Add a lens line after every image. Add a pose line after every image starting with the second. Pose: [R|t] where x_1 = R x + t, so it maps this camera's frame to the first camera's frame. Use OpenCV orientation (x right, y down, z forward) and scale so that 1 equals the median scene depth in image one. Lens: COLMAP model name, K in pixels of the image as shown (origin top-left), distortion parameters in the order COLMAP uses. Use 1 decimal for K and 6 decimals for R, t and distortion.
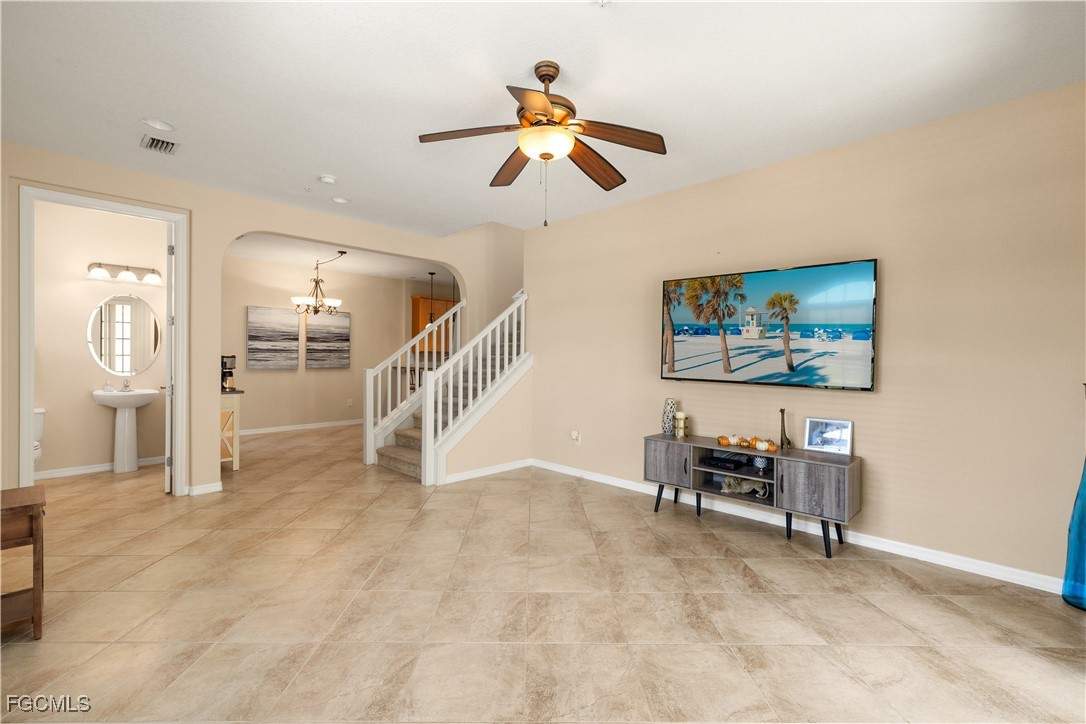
lens RADIAL K [[465.6, 0, 545.9], [0, 465.6, 357.2], [0, 0, 1]] dist [0.000018, -0.000001]
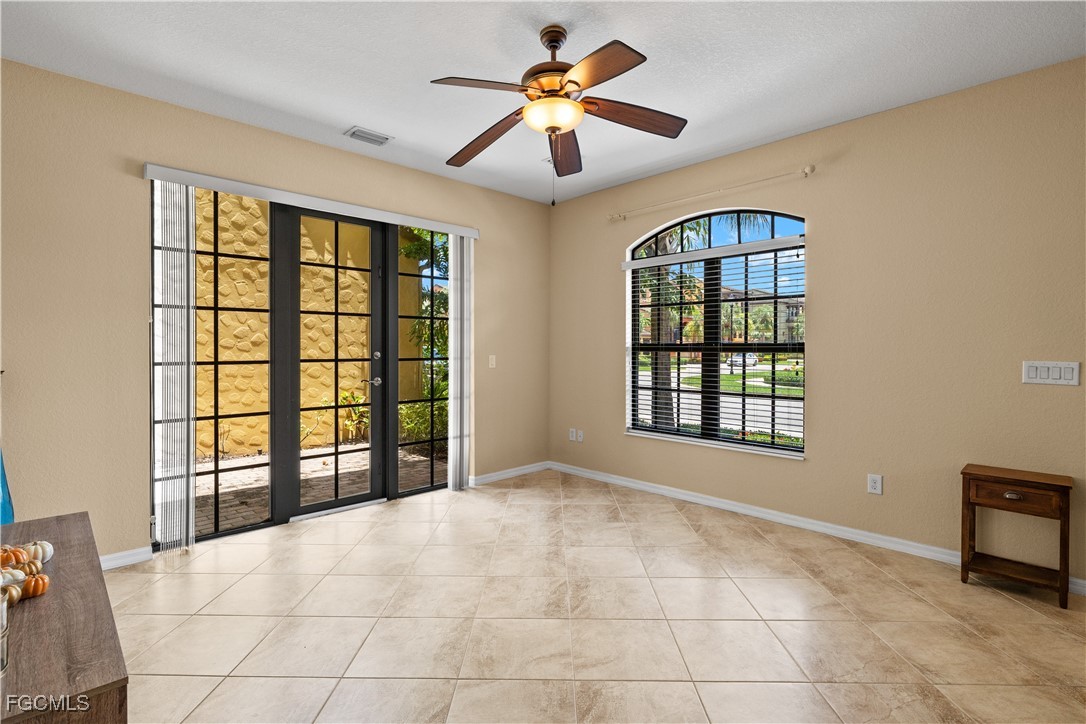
lens RADIAL K [[516.8, 0, 540.6], [0, 516.8, 355.5], [0, 0, 1]] dist [0.000040, 0.000028]
pose [[-0.998925, -0.008769, 0.045510, -0.028220], [-0.007878, 0.999775, 0.019708, -0.009713], [-0.045672, 0.019328, -0.998769, 2.253537]]
